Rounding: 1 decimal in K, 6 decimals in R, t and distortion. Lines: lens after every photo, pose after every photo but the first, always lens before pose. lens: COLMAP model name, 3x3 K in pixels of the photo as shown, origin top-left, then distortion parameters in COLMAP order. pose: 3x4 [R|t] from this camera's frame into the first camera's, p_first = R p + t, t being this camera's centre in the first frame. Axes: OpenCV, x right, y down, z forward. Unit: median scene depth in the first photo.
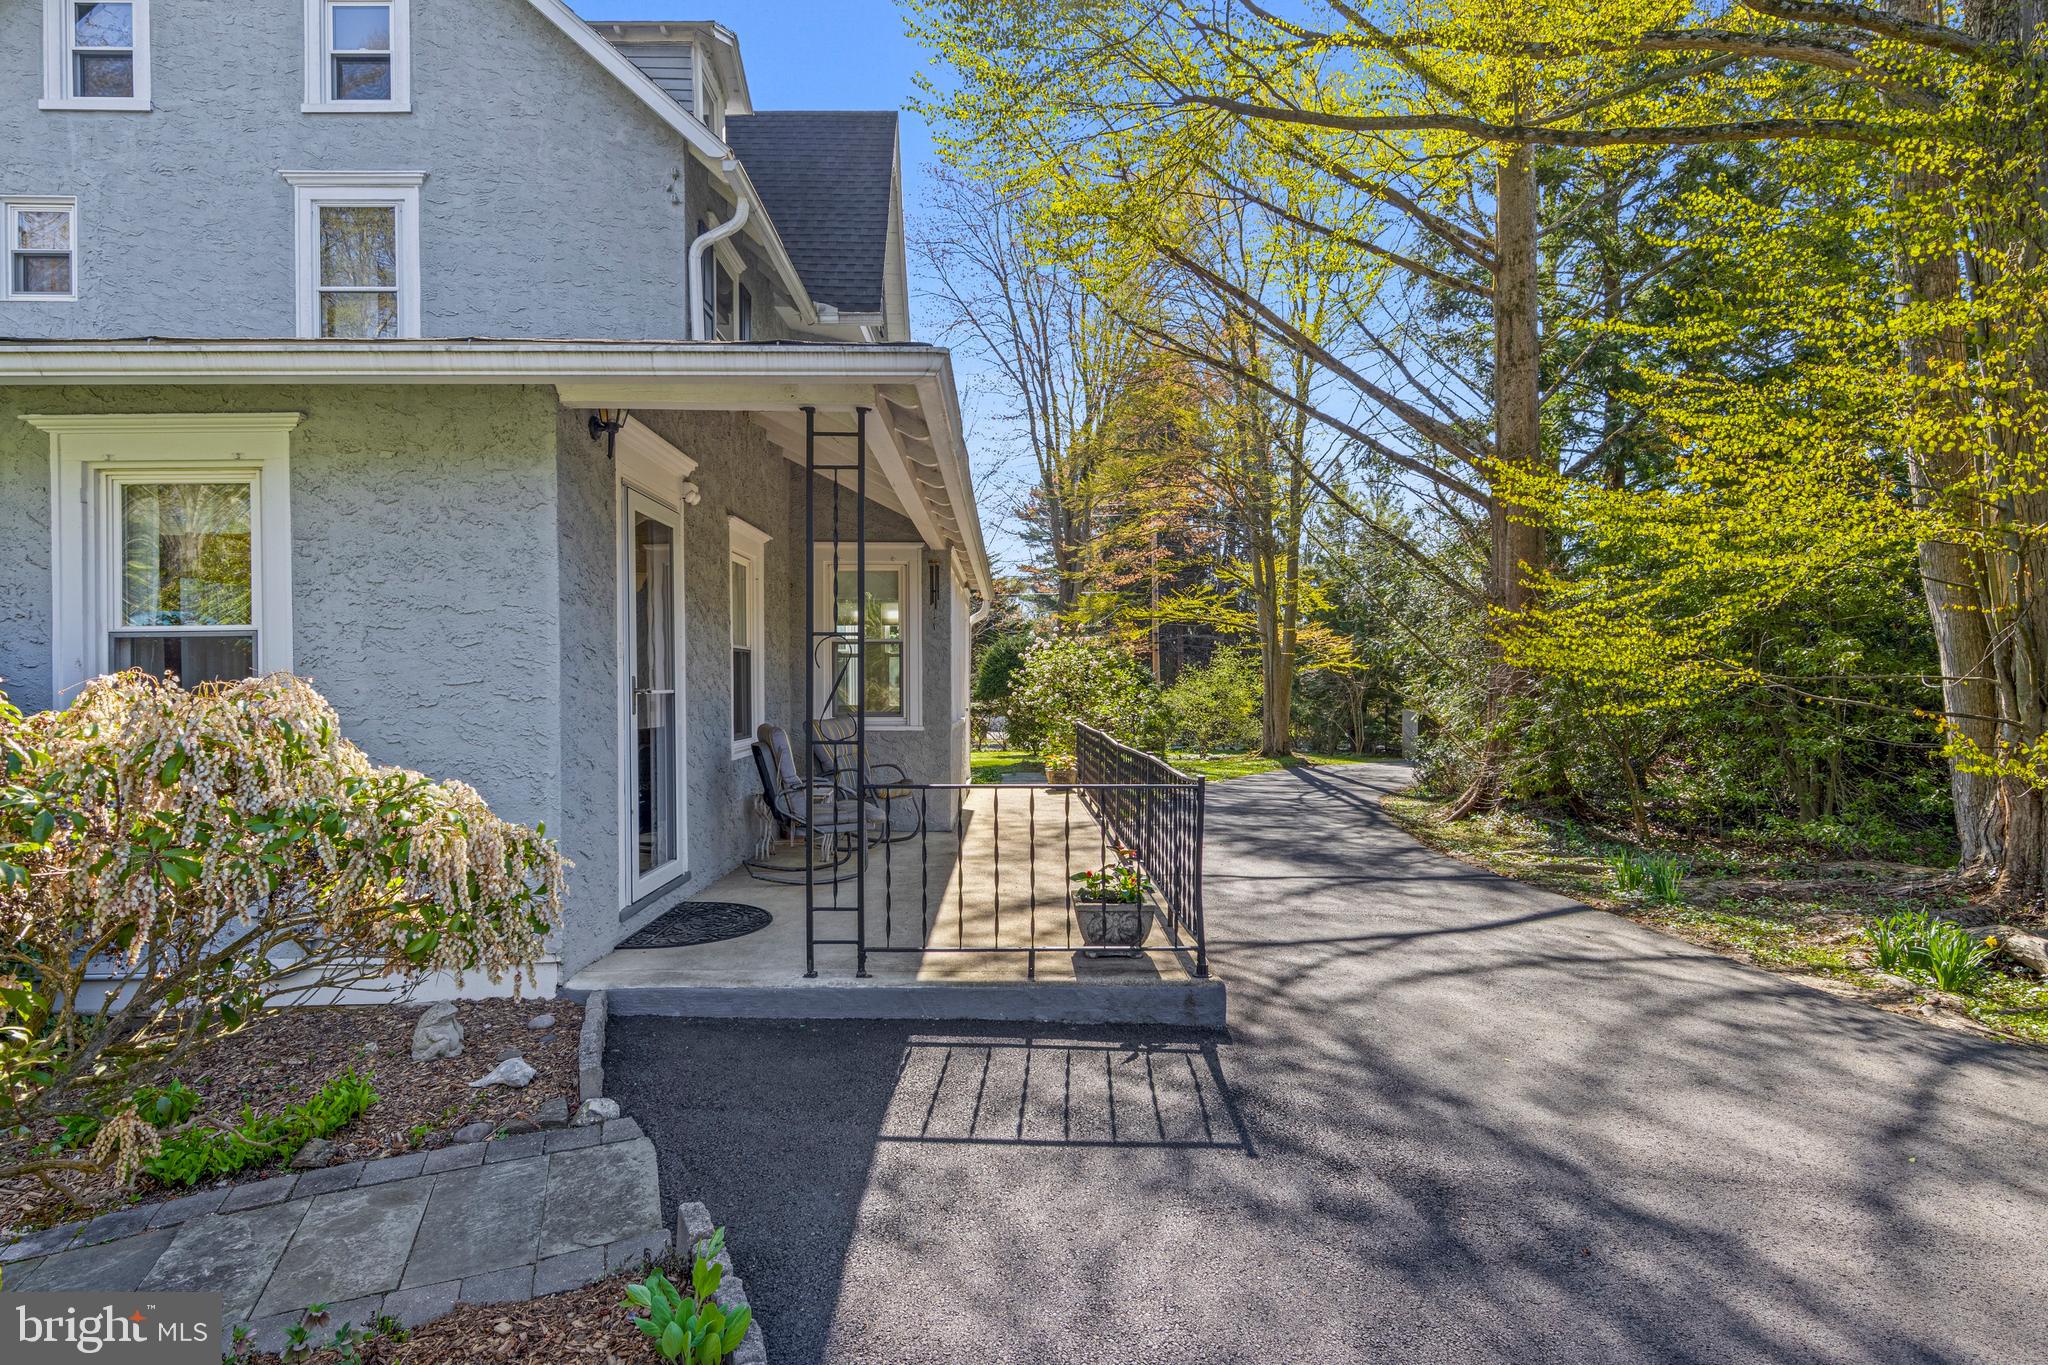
lens RADIAL K [[1039.7, 0, 1024.0], [0, 1039.7, 692.0], [0, 0, 1]] dist [0.010829, -0.000018]
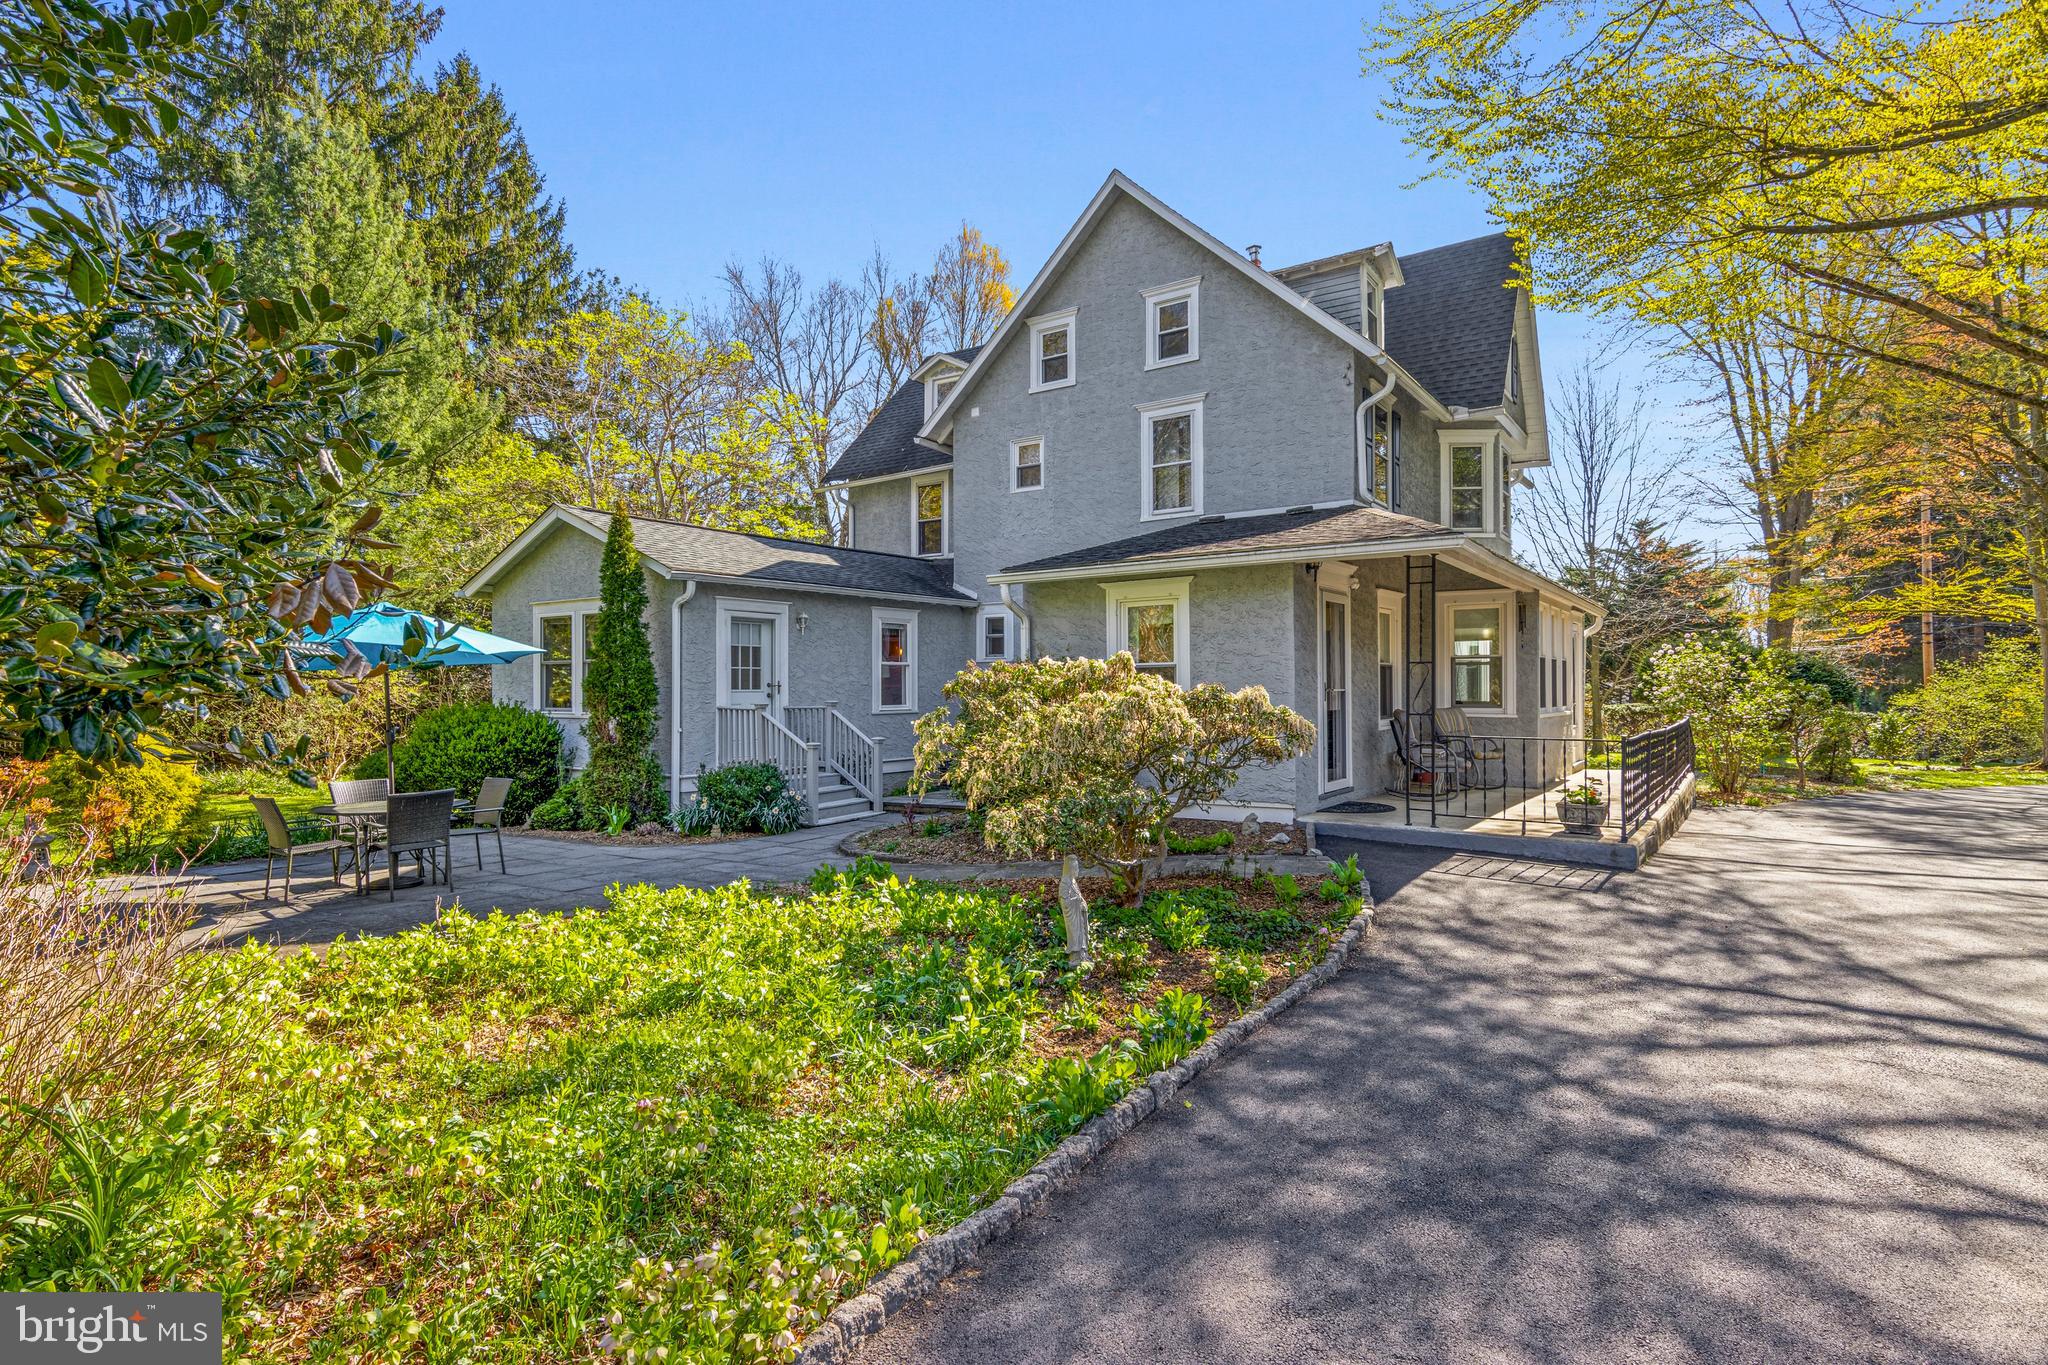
lens RADIAL K [[1039.7, 0, 1027.7], [0, 1039.7, 686.7], [0, 0, 1]] dist [0.010829, -0.000018]
pose [[0.810976, -0.000672, -0.585079, 0.200304], [-0.002390, 0.999987, -0.004461, 0.002021], [0.585074, 0.005016, 0.810964, -0.577276]]
